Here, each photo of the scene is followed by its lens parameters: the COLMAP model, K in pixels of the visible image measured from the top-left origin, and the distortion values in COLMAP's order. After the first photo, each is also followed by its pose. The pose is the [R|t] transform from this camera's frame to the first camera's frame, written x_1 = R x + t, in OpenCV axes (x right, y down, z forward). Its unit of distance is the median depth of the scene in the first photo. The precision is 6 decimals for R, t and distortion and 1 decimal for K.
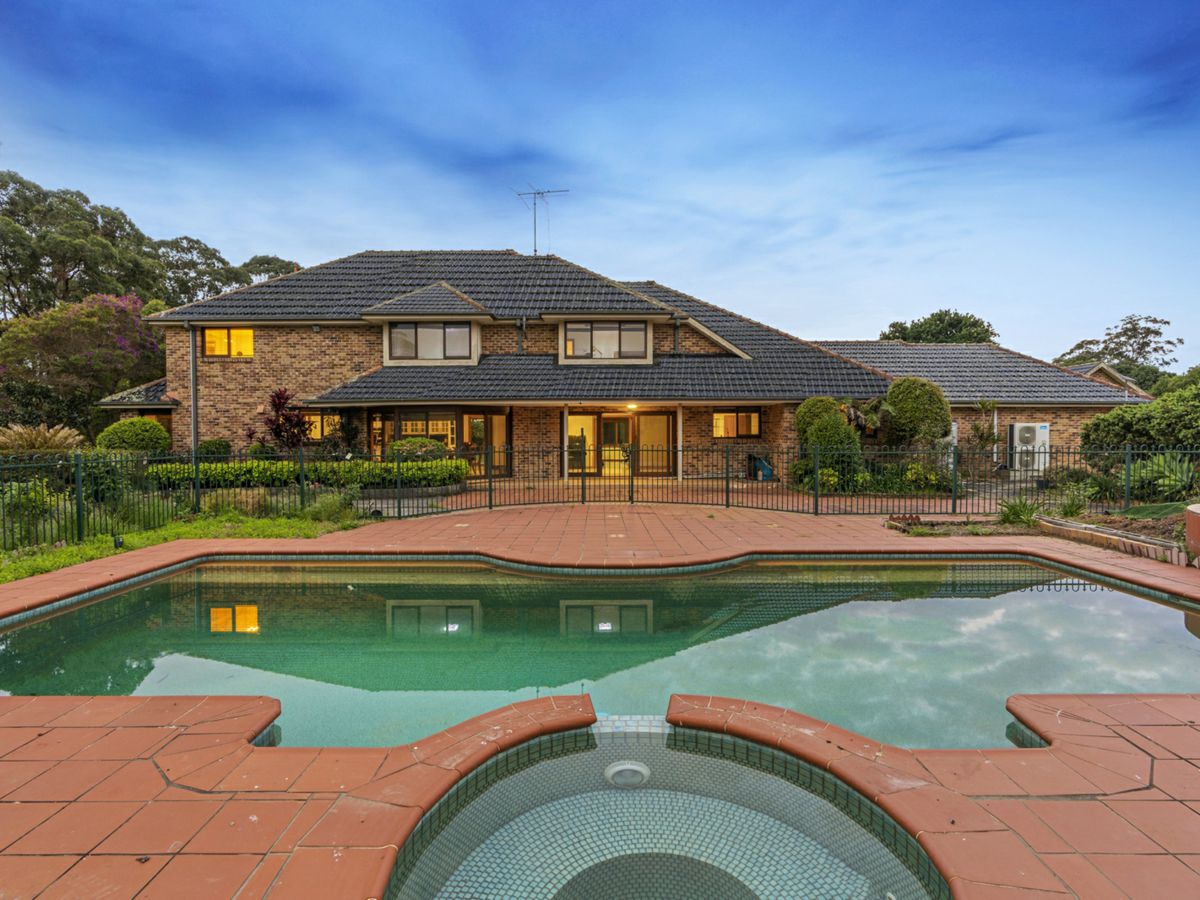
lens RADIAL K [[615.0, 0, 599.1], [0, 615.0, 501.6], [0, 0, 1]] dist [0.001986, 0.000412]
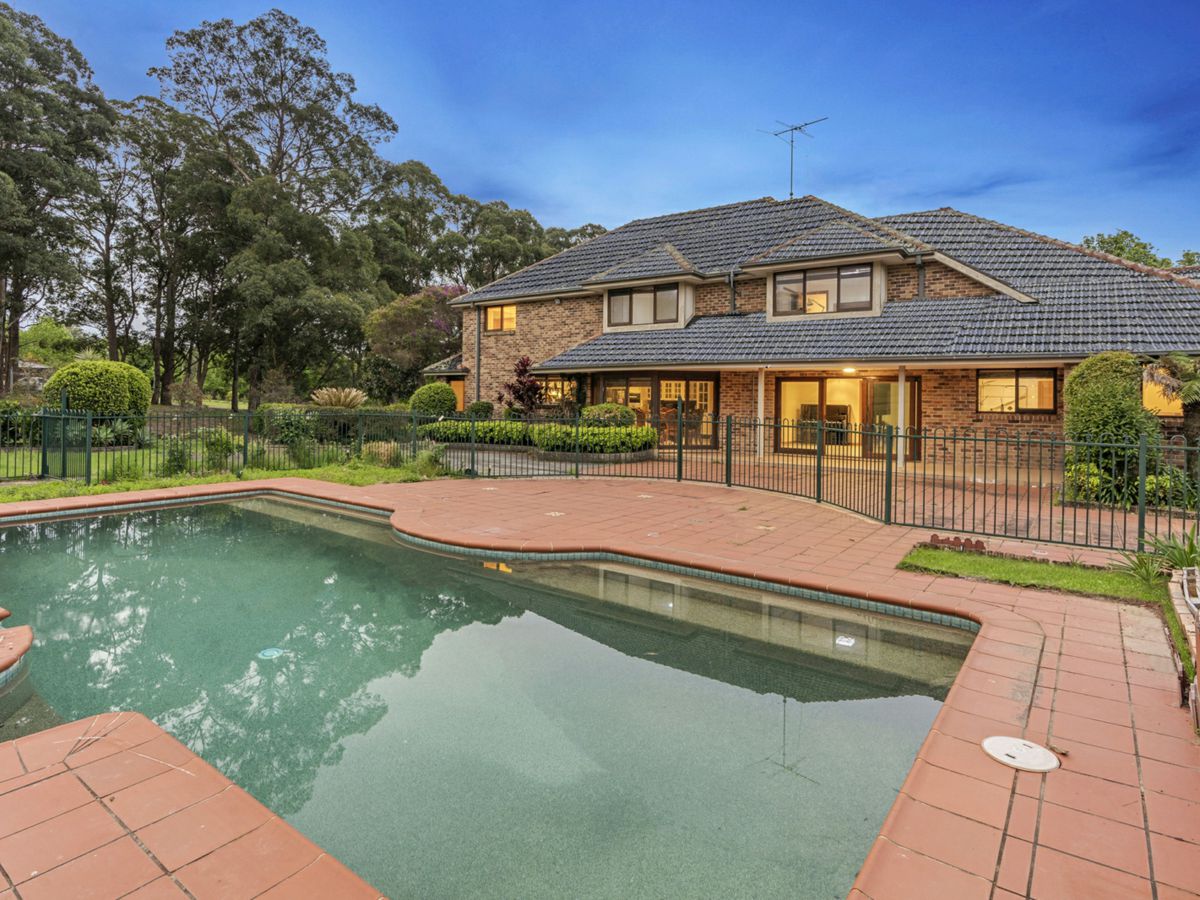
lens RADIAL K [[668.7, 0, 600.0], [0, 668.7, 450.0], [0, 0, 1]] dist [0.003885, 0.000401]
pose [[0.808086, 0.061271, -0.585869, 0.303259], [-0.081753, 0.996616, -0.008534, -0.016408], [0.583363, 0.054792, 0.810361, 0.104630]]
